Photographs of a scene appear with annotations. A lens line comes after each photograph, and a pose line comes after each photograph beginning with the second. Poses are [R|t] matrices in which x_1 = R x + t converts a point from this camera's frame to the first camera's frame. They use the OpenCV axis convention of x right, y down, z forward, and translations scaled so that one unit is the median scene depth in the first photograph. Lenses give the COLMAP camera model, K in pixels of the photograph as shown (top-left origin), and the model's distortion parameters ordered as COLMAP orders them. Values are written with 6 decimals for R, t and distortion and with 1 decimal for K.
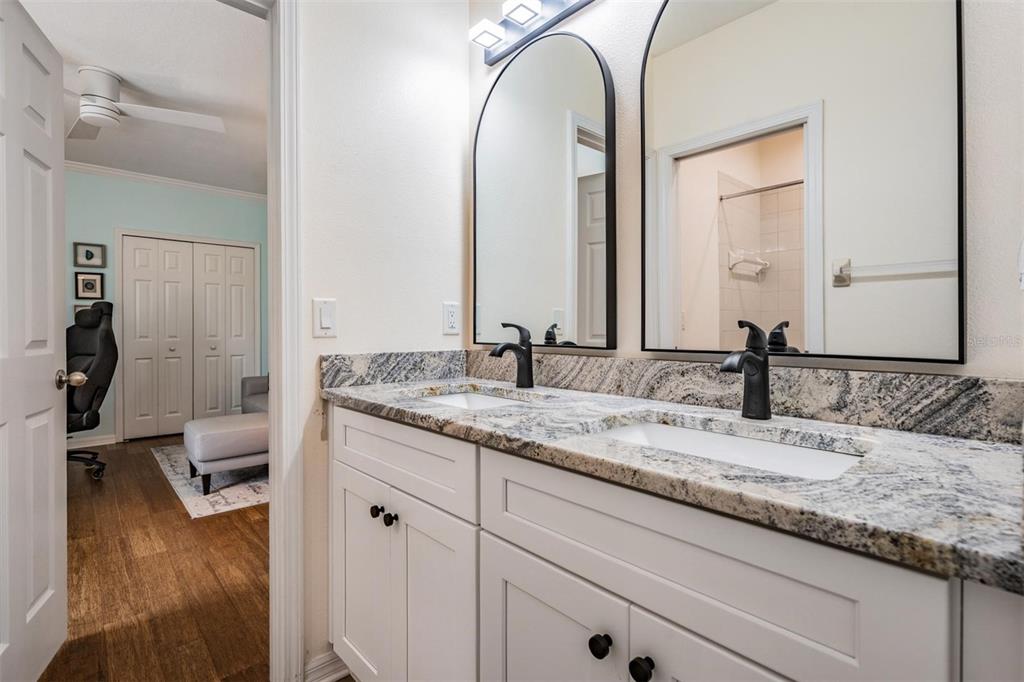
lens RADIAL K [[495.0, 0, 514.3], [0, 495.0, 337.7], [0, 0, 1]] dist [-0.002057, -0.000117]
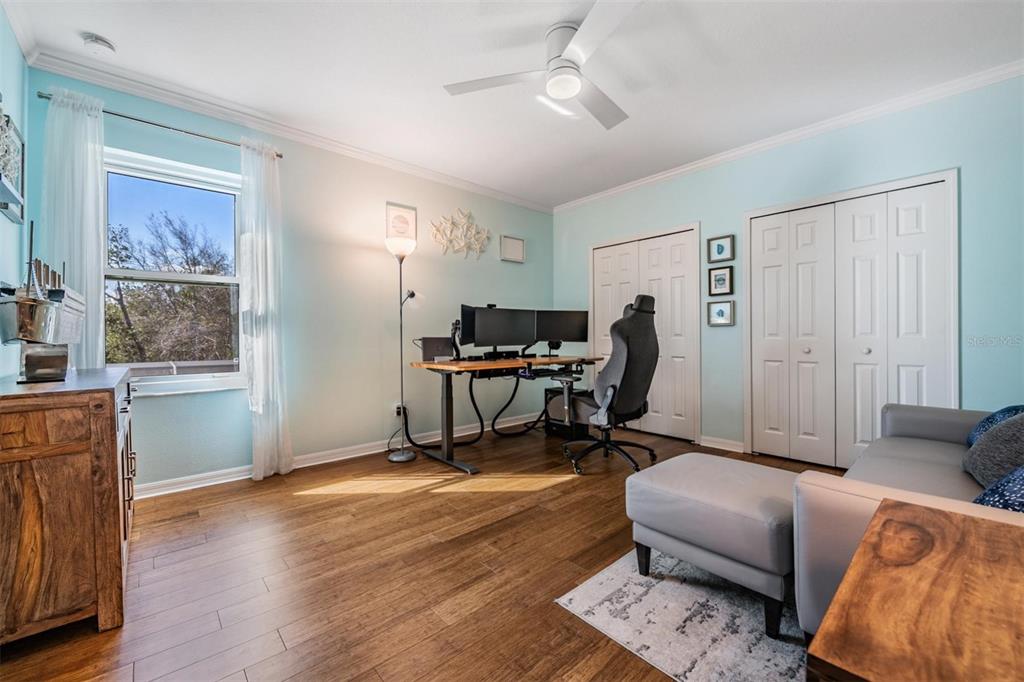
lens RADIAL K [[411.3, 0, 512.1], [0, 411.3, 336.1], [0, 0, 1]] dist [-0.000598, -0.000155]
pose [[-0.005494, 0.004062, -0.999977, -0.087046], [-0.011002, 0.999931, 0.004122, 0.004063], [0.999924, 0.011024, -0.005449, 0.873999]]
